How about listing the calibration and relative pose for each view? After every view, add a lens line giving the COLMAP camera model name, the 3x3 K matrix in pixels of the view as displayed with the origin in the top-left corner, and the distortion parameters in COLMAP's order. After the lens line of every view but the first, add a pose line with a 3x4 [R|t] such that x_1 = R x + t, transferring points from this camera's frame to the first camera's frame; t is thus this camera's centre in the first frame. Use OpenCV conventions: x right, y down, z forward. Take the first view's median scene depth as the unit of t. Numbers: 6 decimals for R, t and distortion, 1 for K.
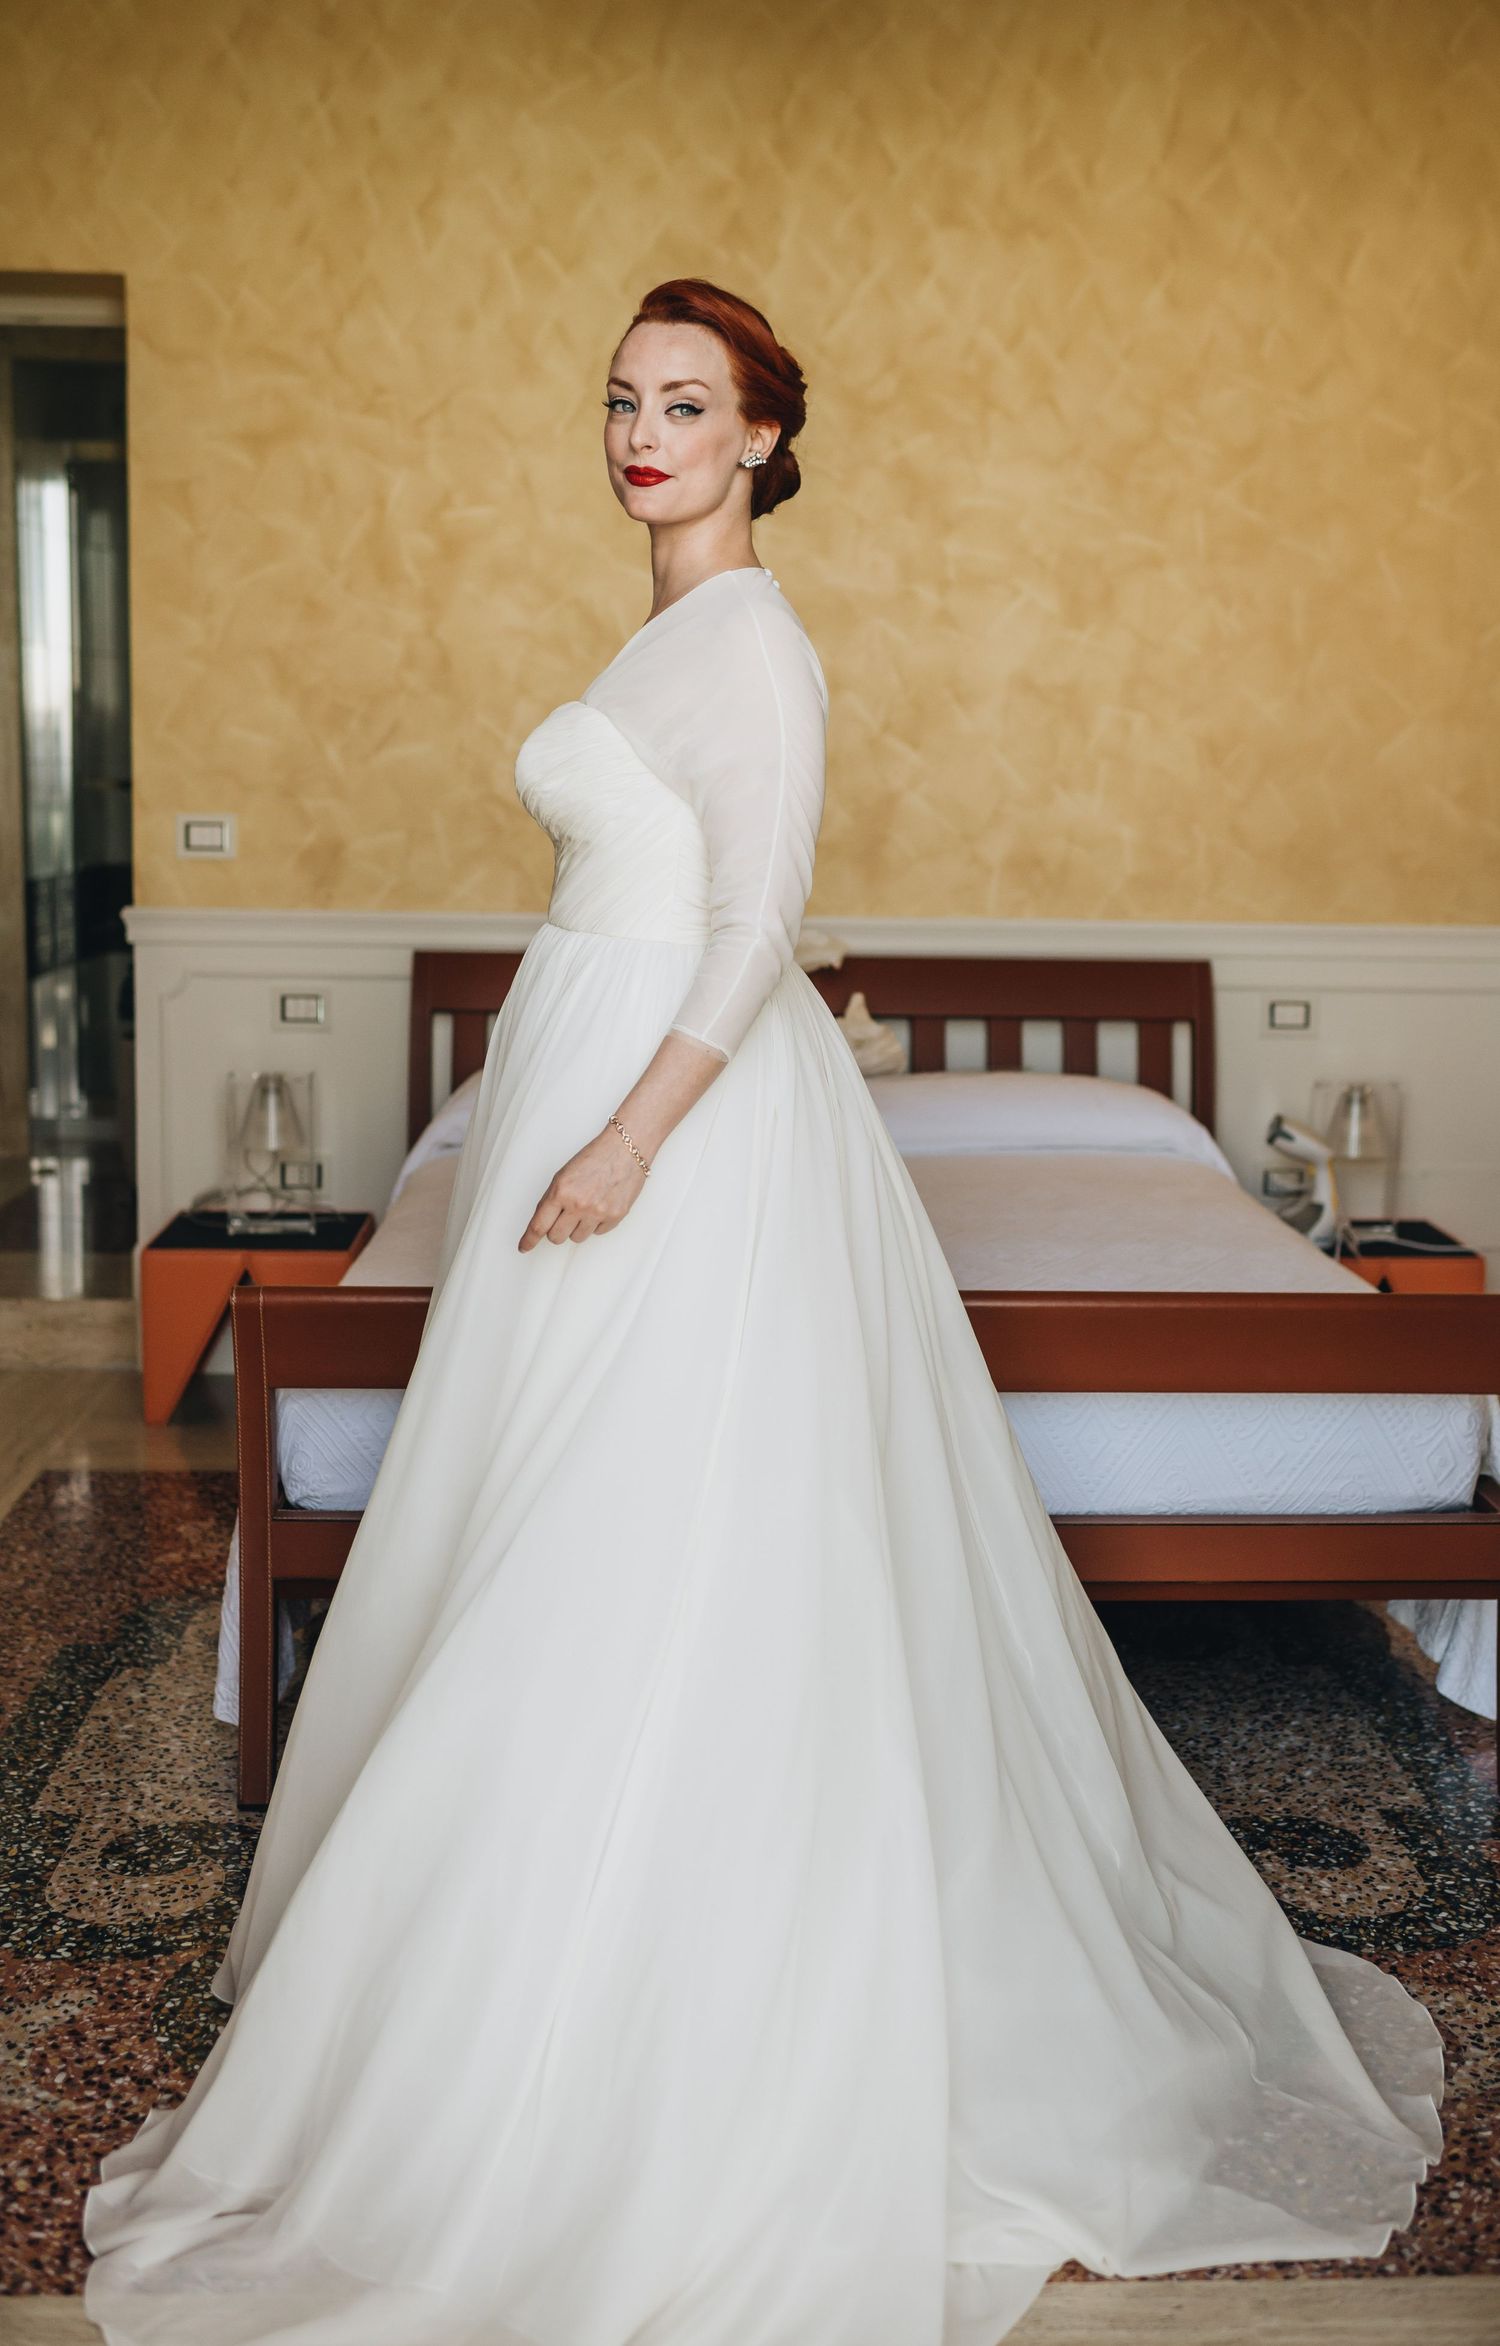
lens RADIAL K [[2515.6, 0, 784.6], [0, 2515.6, 1128.0], [0, 0, 1]] dist [-0.013061, 0.000000]
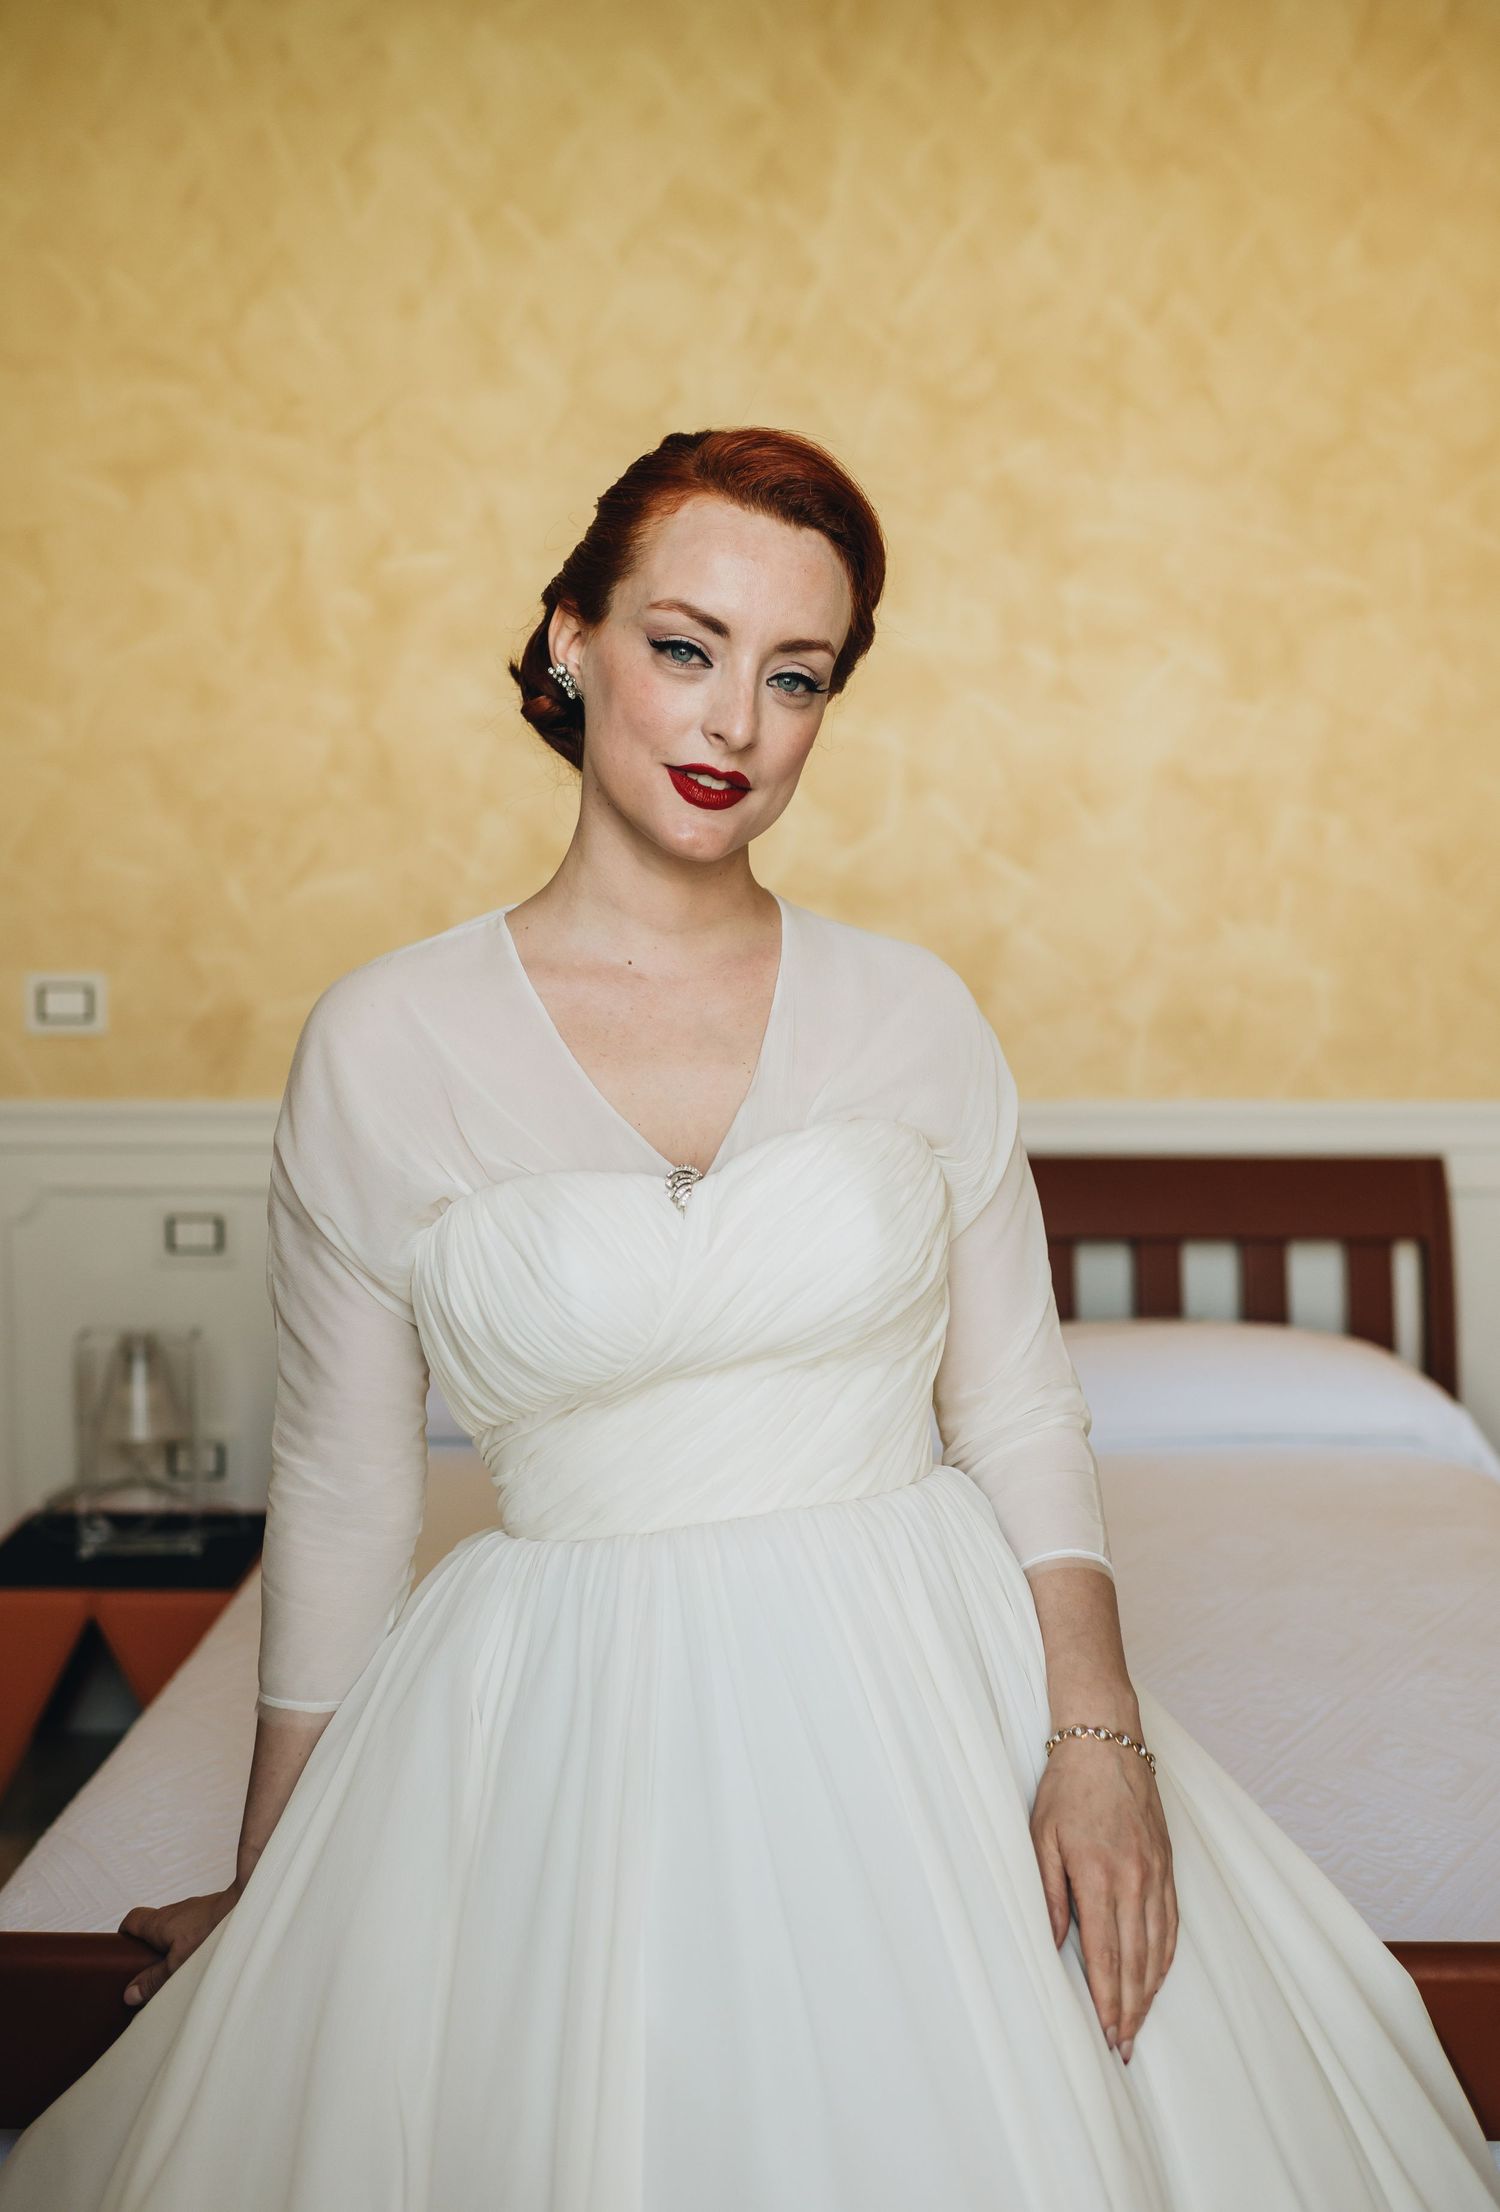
lens RADIAL K [[2299.7, 0, 790.4], [0, 2299.7, 1071.8], [0, 0, 1]] dist [-0.011927, 0.000000]
pose [[0.998325, -0.012073, -0.056573, 0.020959], [0.009137, 0.998611, -0.051885, -0.059329], [0.057121, 0.051281, 0.997049, 0.341283]]
